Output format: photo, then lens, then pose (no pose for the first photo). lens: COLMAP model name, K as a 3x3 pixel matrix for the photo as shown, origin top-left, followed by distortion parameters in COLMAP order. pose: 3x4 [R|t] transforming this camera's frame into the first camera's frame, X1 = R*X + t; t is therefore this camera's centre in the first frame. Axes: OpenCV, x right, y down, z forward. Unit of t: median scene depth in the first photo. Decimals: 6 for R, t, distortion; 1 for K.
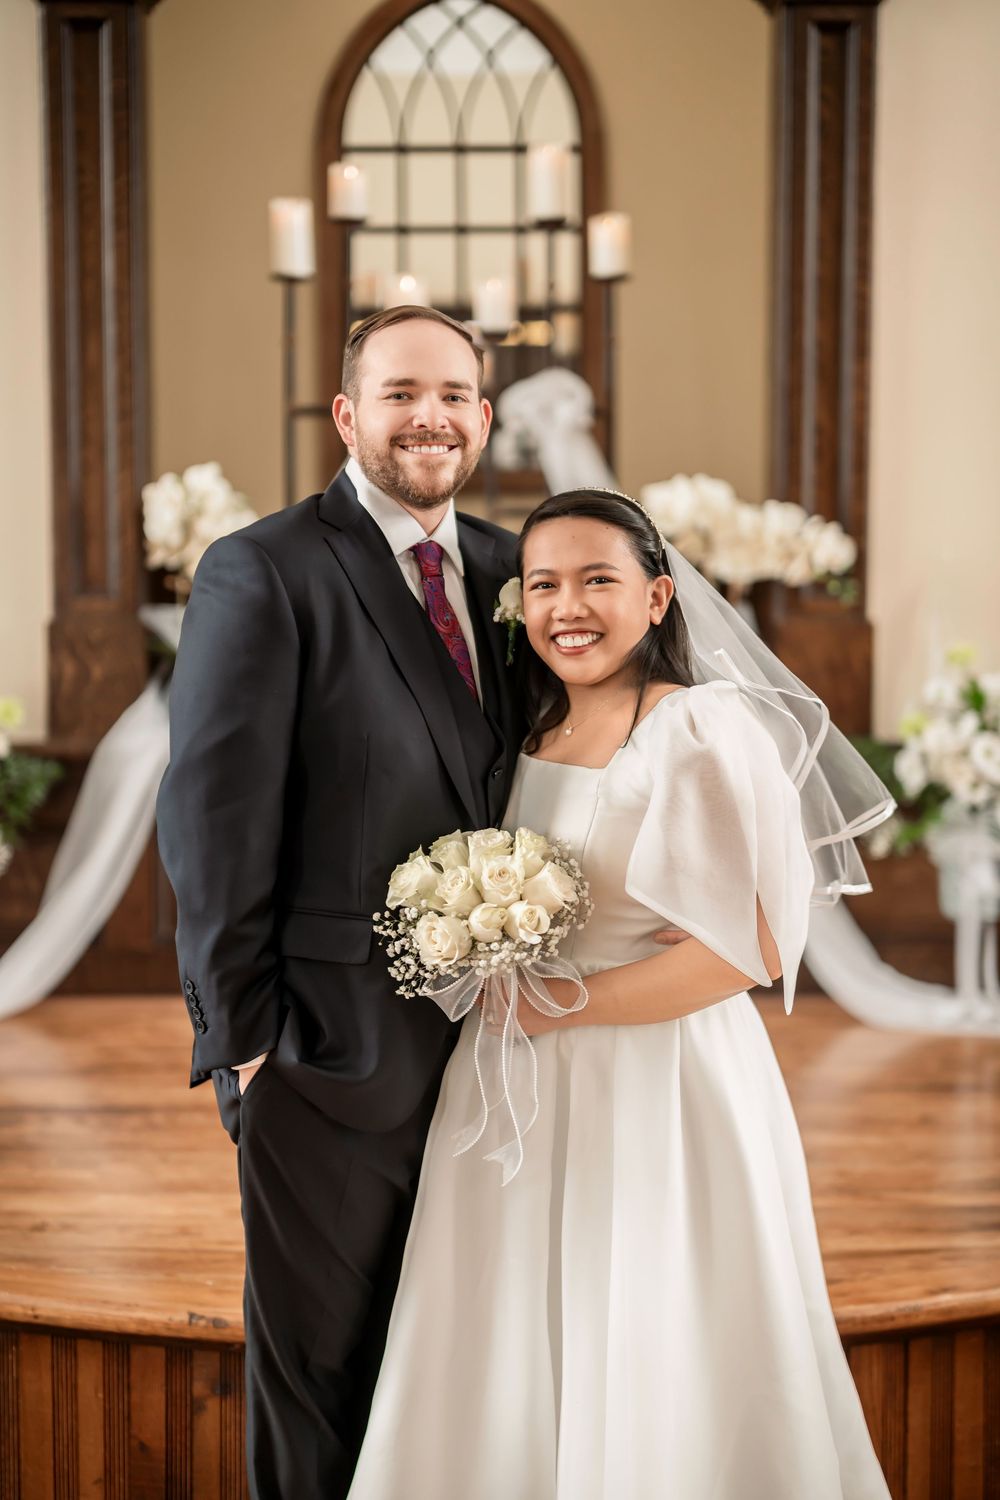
lens RADIAL K [[2322.0, 0, 500.0], [0, 2322.0, 750.0], [0, 0, 1]] dist [0.024153, 0.010160]
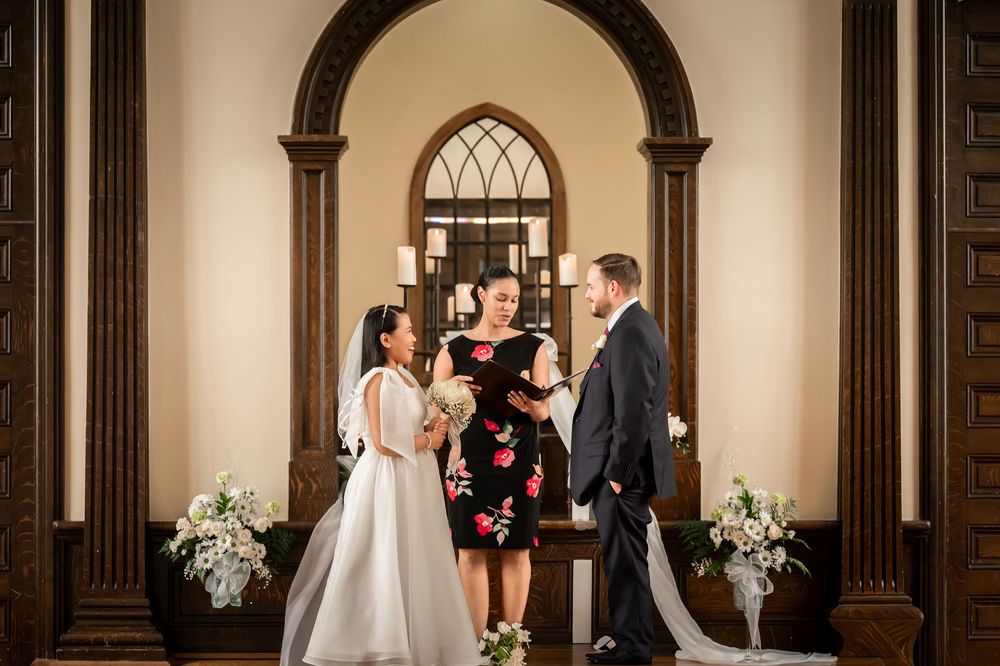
lens RADIAL K [[1827.2, 0, 500.0], [0, 1827.2, 333.0], [0, 0, 1]] dist [-0.058042, -0.096083]
pose [[0.999990, -0.000009, 0.004413, -0.019731], [0.000481, 0.994251, -0.107073, 0.002964], [-0.004387, 0.107074, 0.994241, -0.585381]]
